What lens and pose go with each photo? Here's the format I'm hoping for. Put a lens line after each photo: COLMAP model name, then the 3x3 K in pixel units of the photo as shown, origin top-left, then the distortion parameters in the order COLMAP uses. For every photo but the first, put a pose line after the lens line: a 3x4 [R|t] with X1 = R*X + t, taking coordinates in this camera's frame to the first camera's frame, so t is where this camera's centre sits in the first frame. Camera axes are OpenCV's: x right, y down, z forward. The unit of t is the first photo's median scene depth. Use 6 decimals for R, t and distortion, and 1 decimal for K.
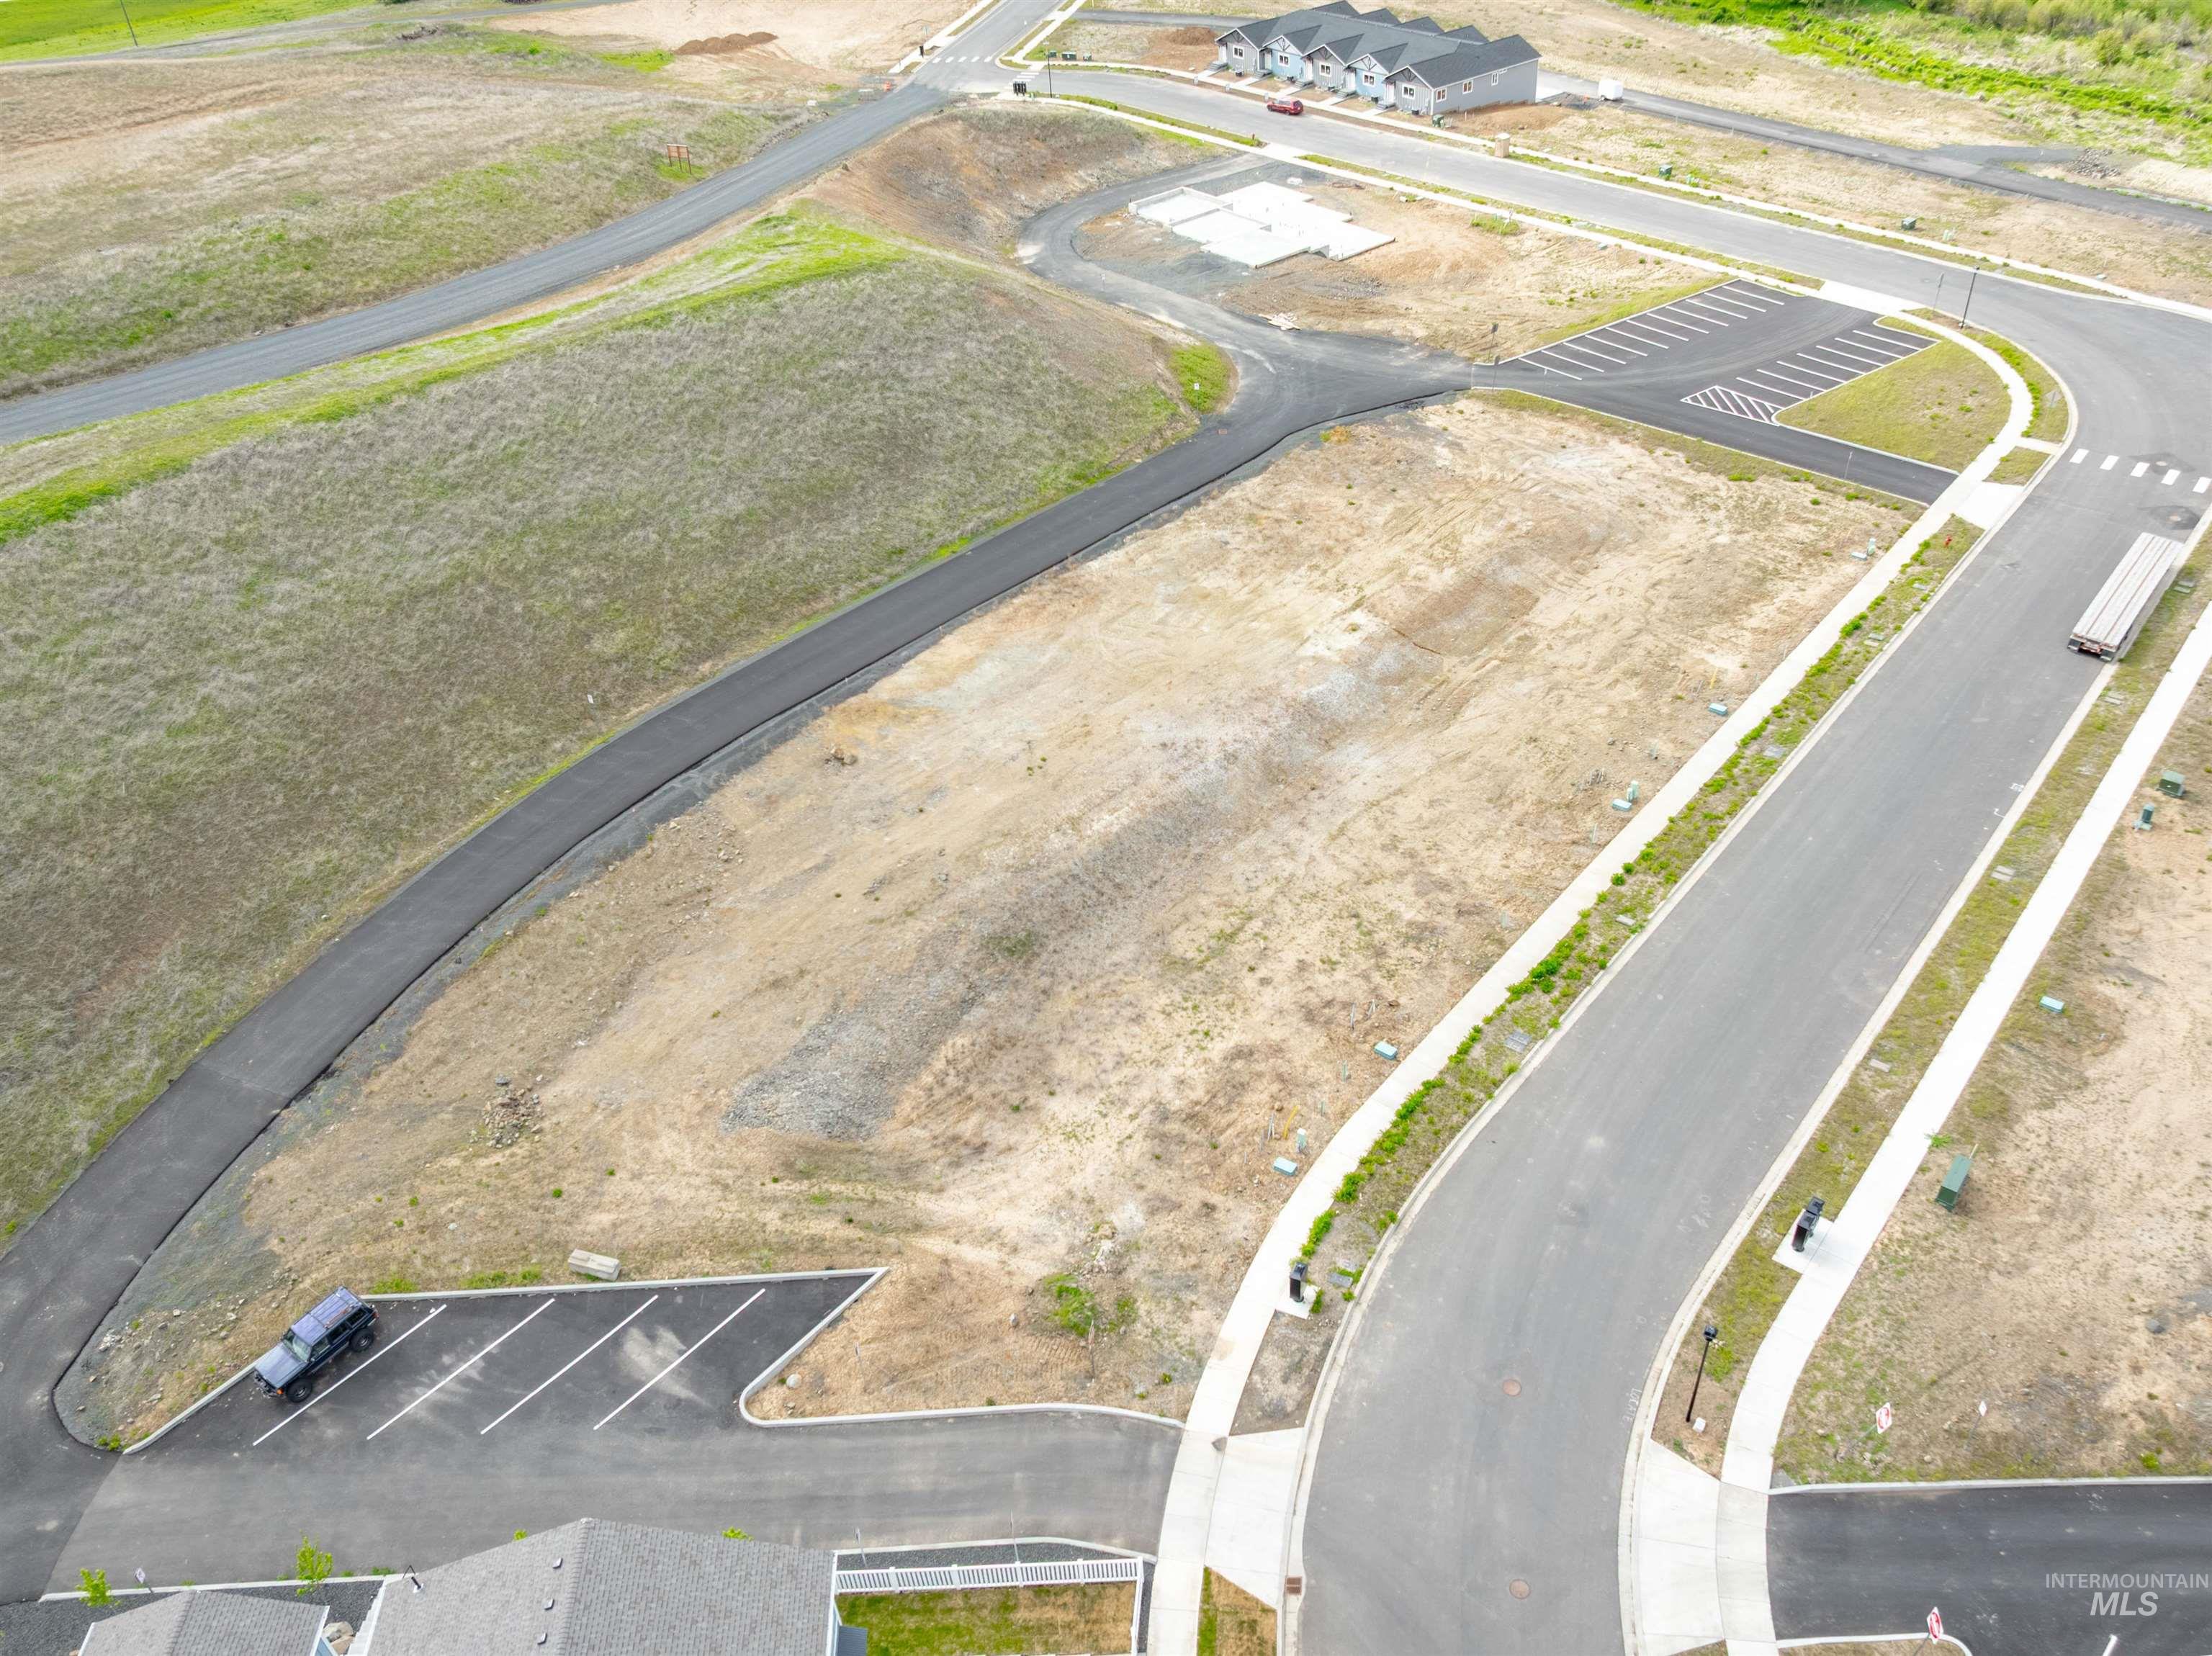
lens RADIAL K [[1743.0, 0, 1152.0], [0, 1743.0, 828.4], [0, 0, 1]] dist [-0.035545, -0.013858]
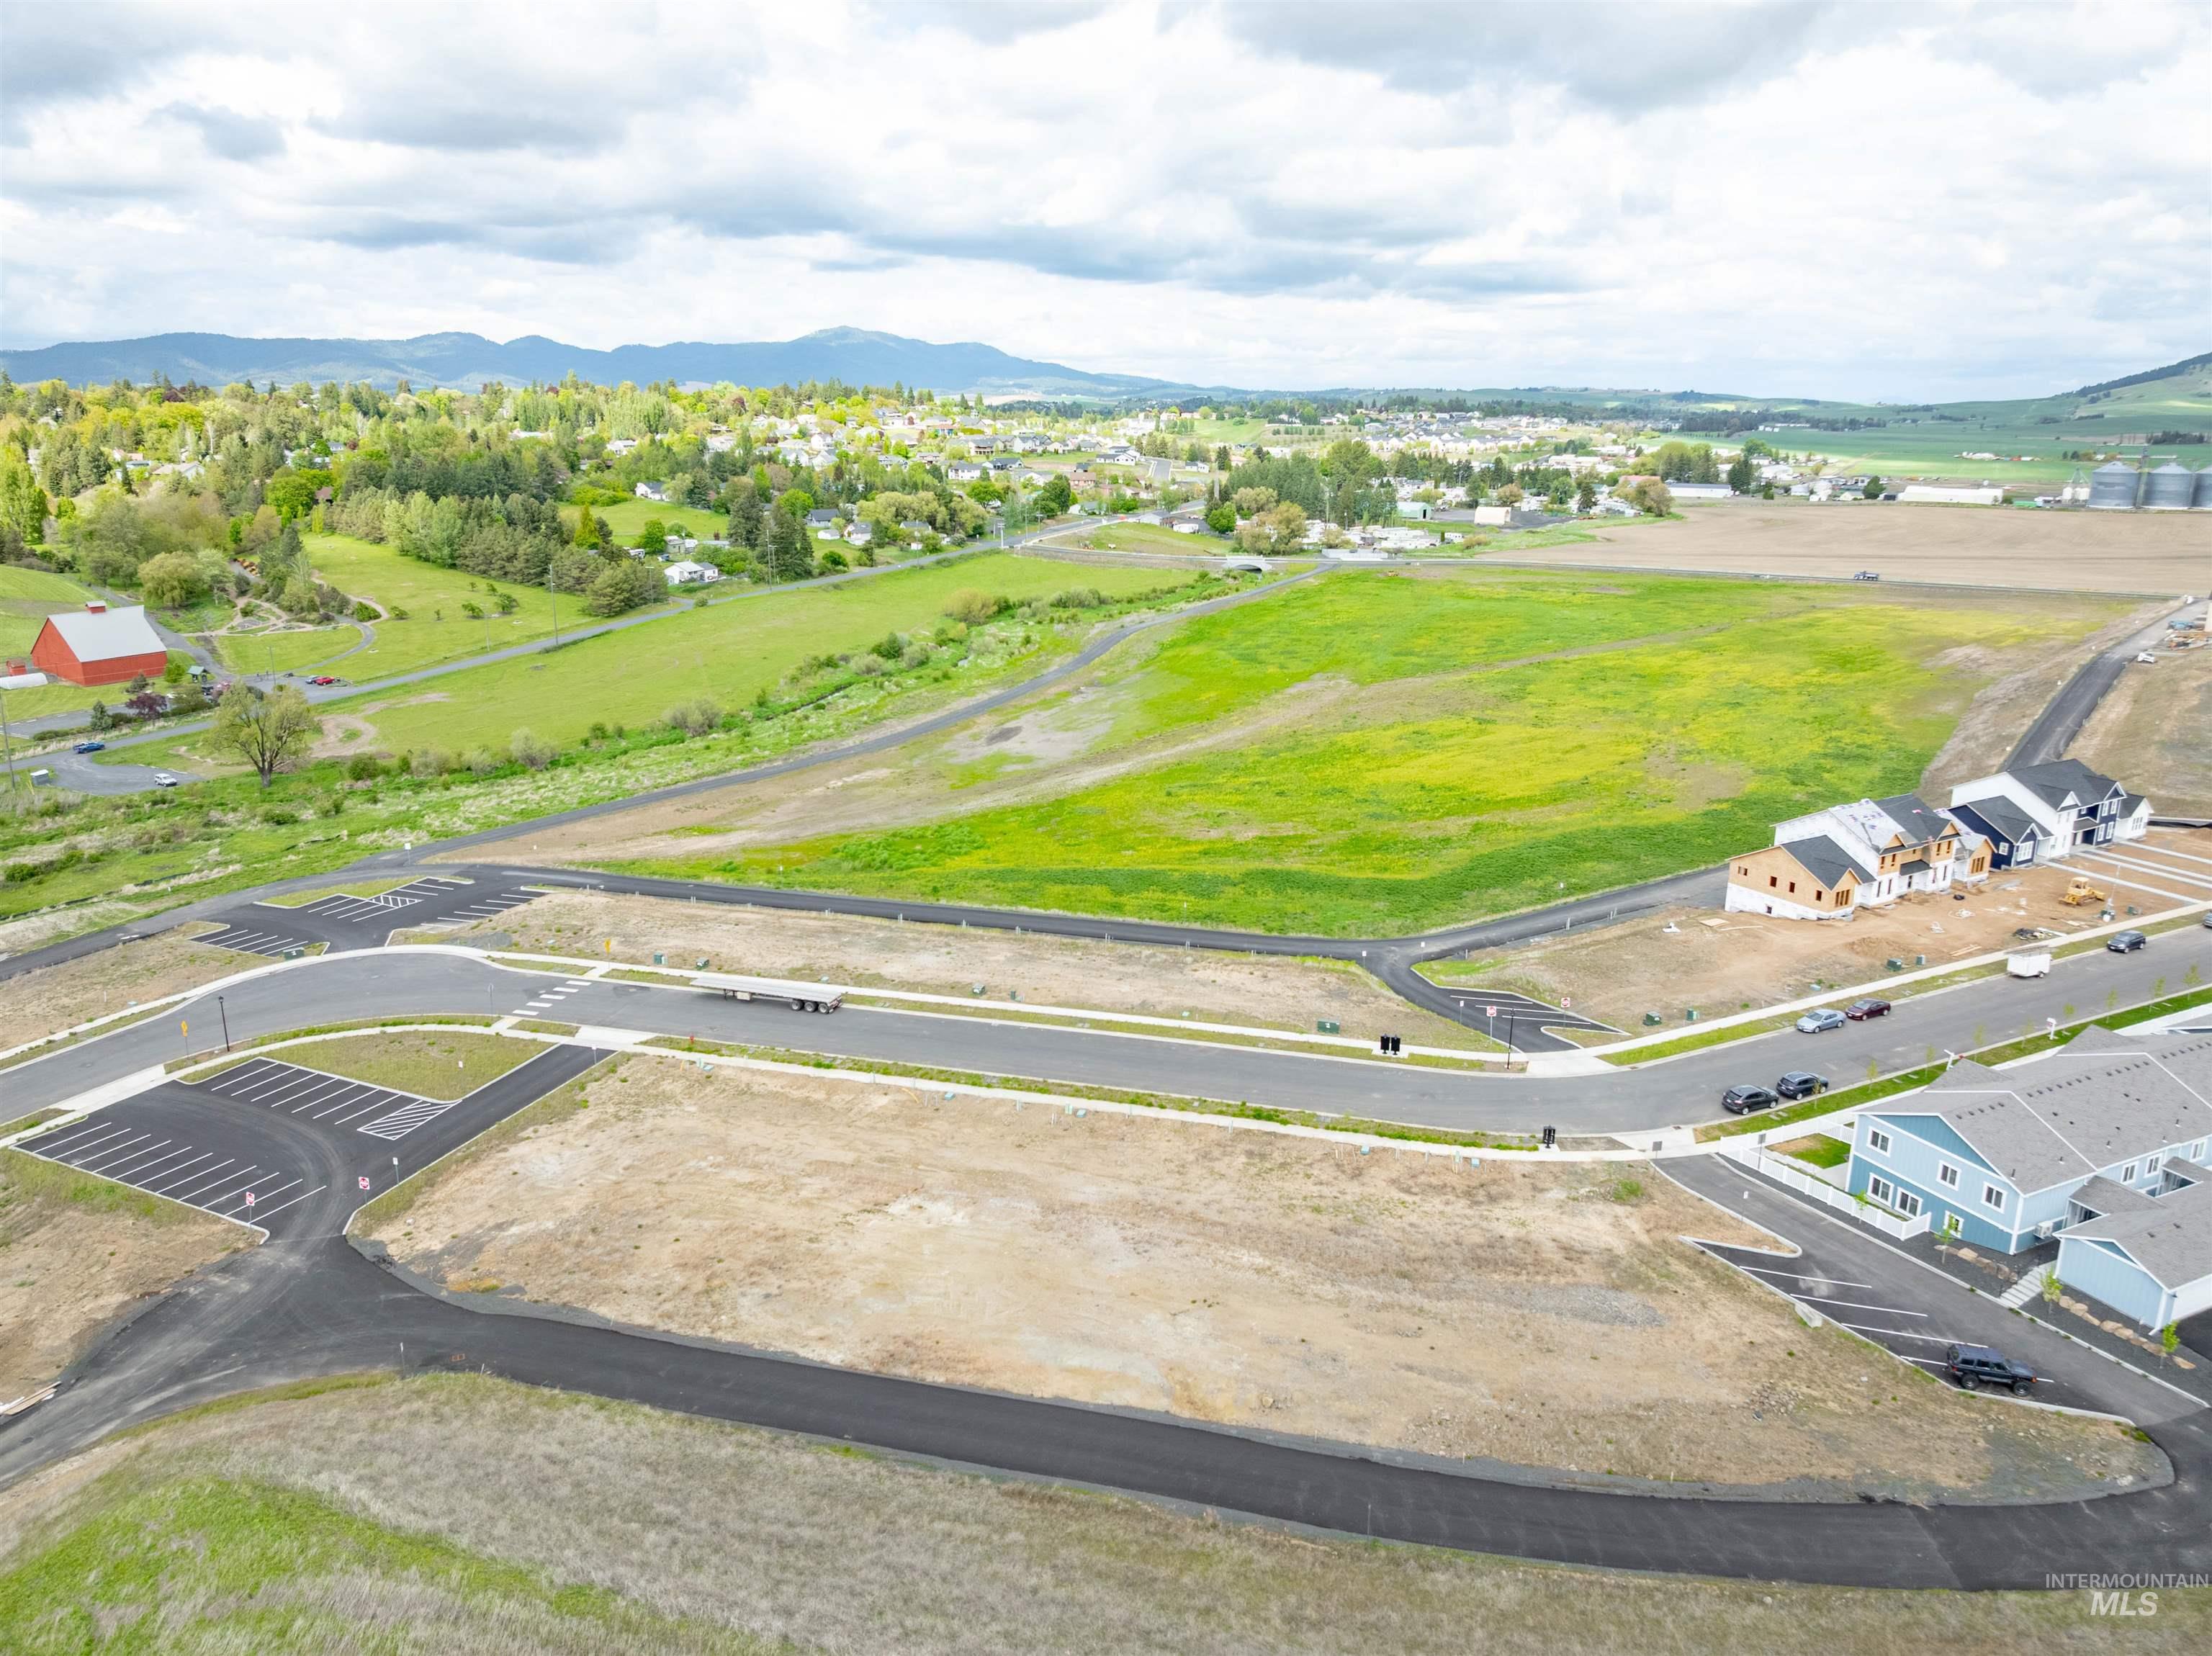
lens RADIAL K [[1532.8, 0, 1114.8], [0, 1532.8, 827.8], [0, 0, 1]] dist [-0.031113, -0.002403]
pose [[-0.362298, -0.203465, 0.909583, -0.915855], [0.573627, 0.720502, 0.389652, -0.702165], [-0.734638, 0.662932, -0.144324, 0.998461]]
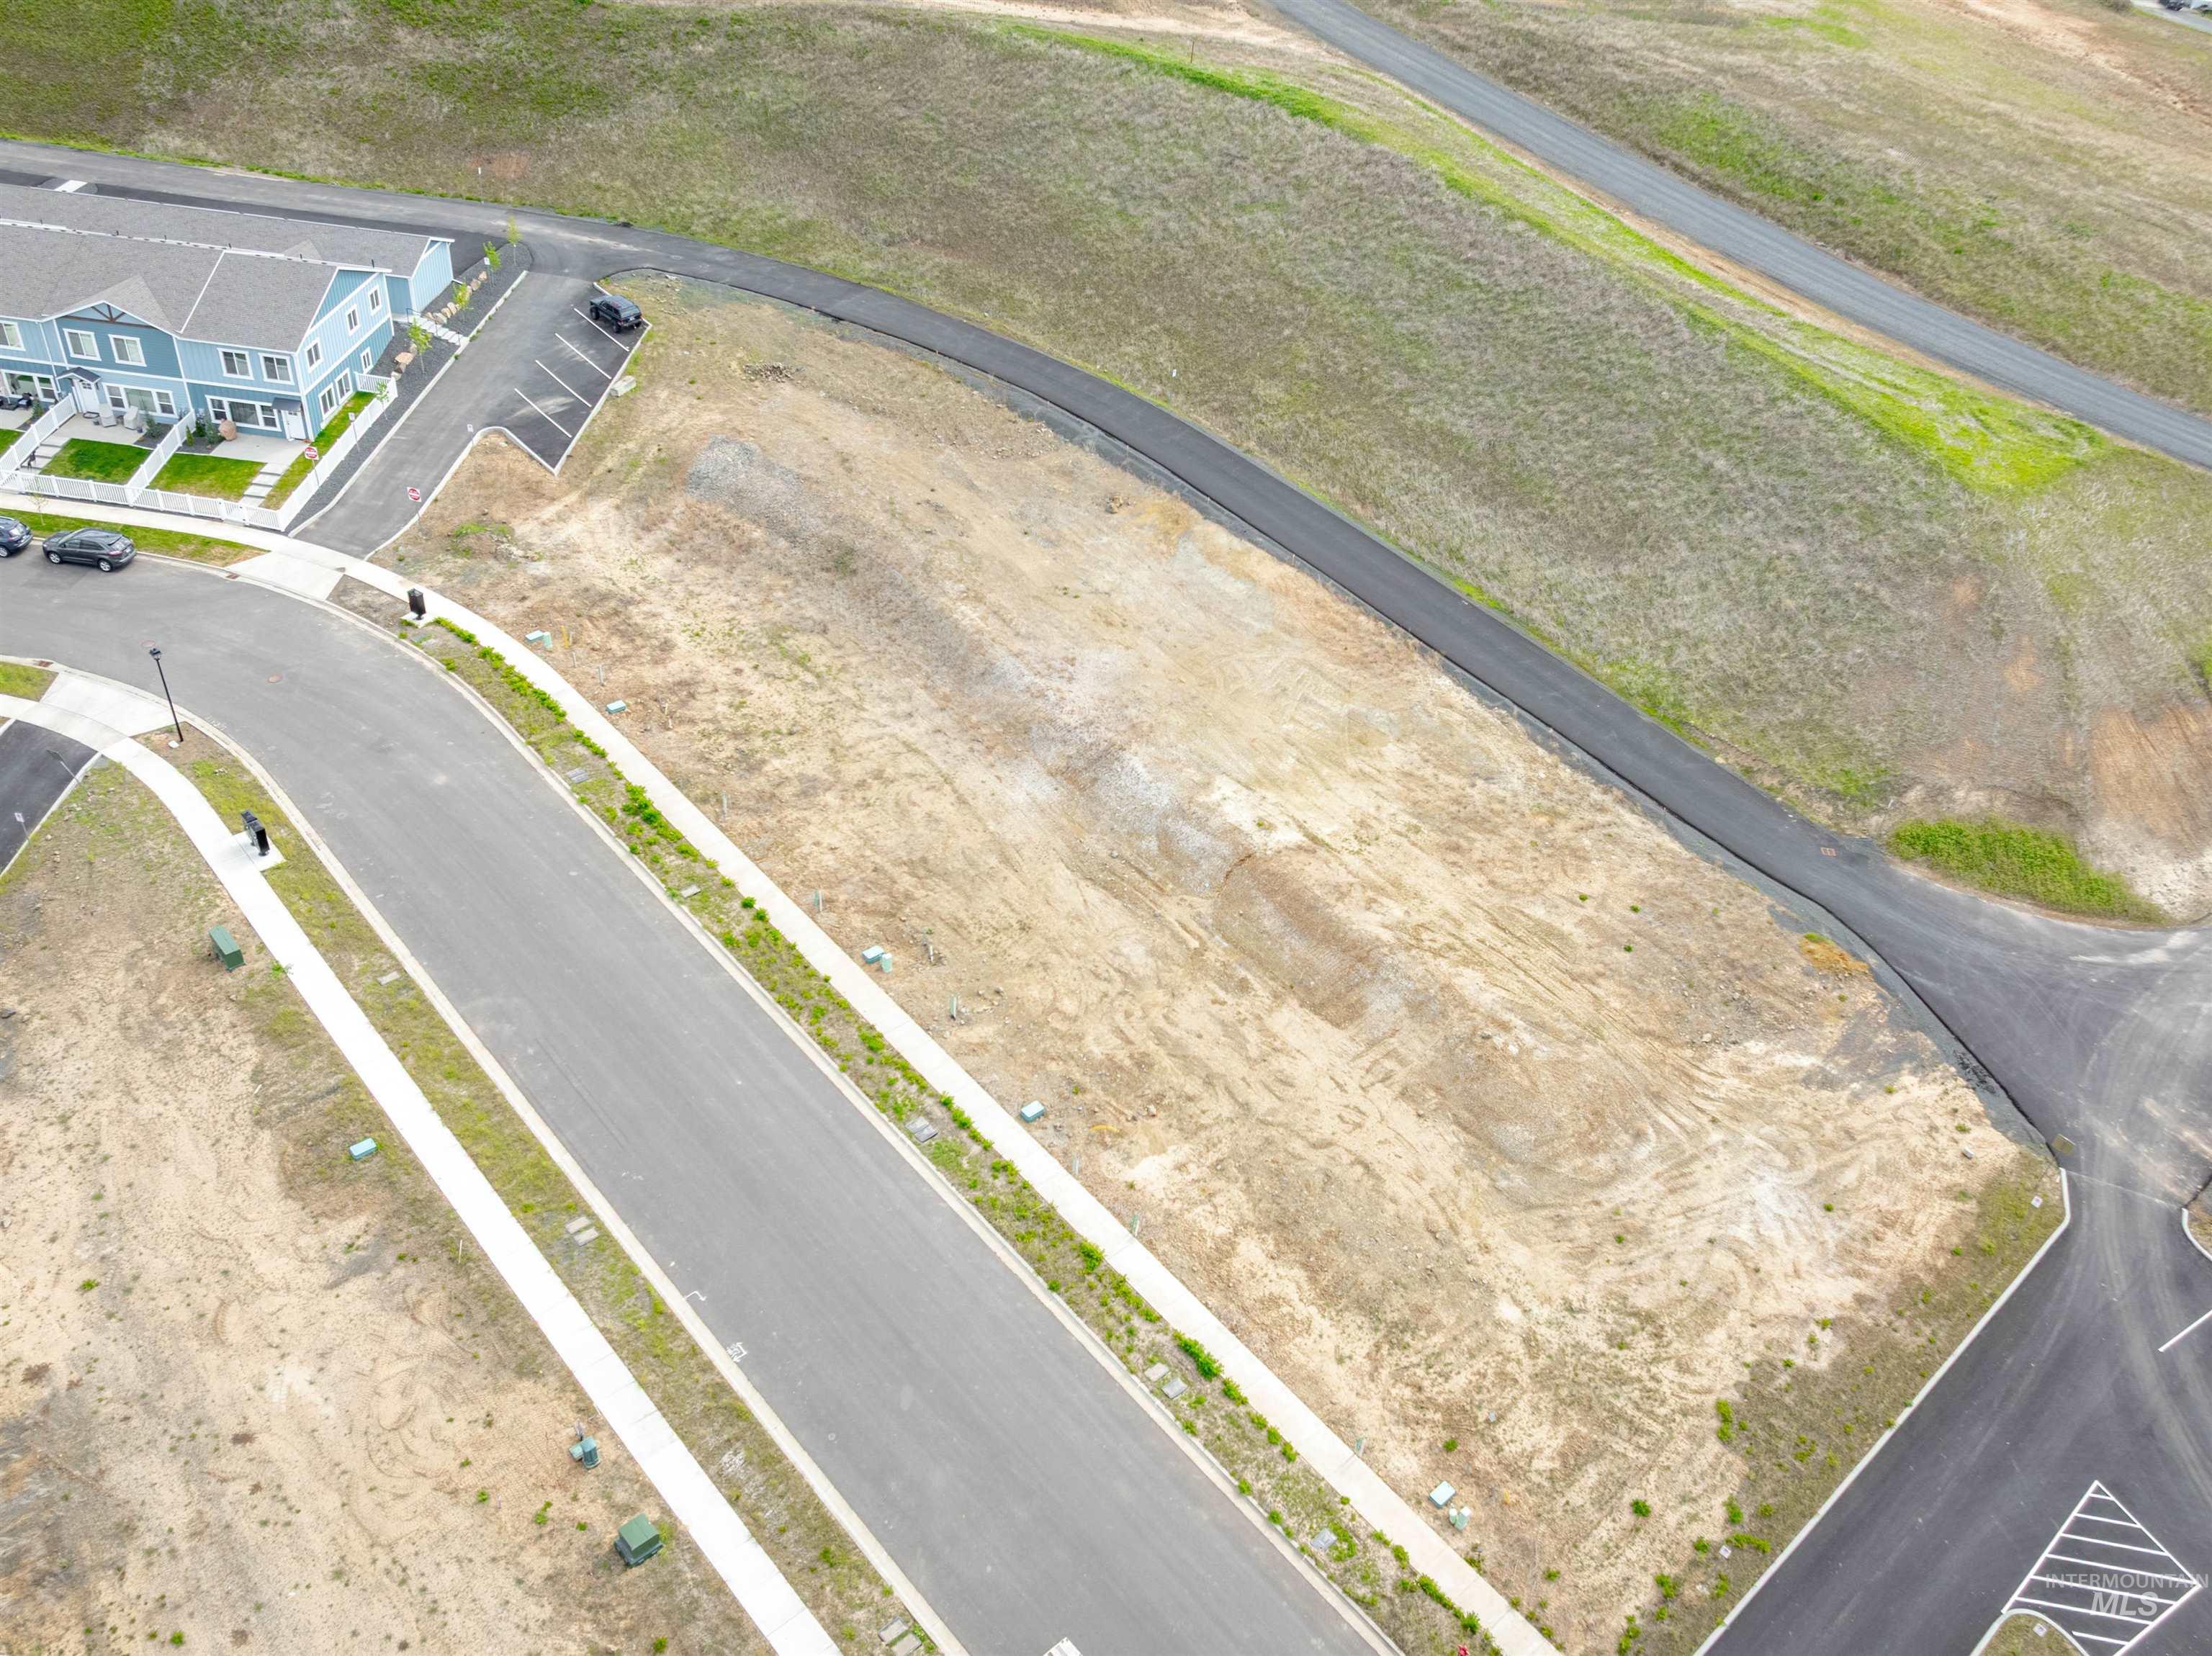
lens RADIAL K [[1743.0, 0, 1152.0], [0, 1743.0, 828.4], [0, 0, 1]] dist [-0.035545, -0.013858]
pose [[-0.153469, 0.646740, -0.747111, 0.855108], [-0.670706, 0.487059, 0.559399, -0.622499], [0.725673, 0.586942, 0.359024, 0.745527]]
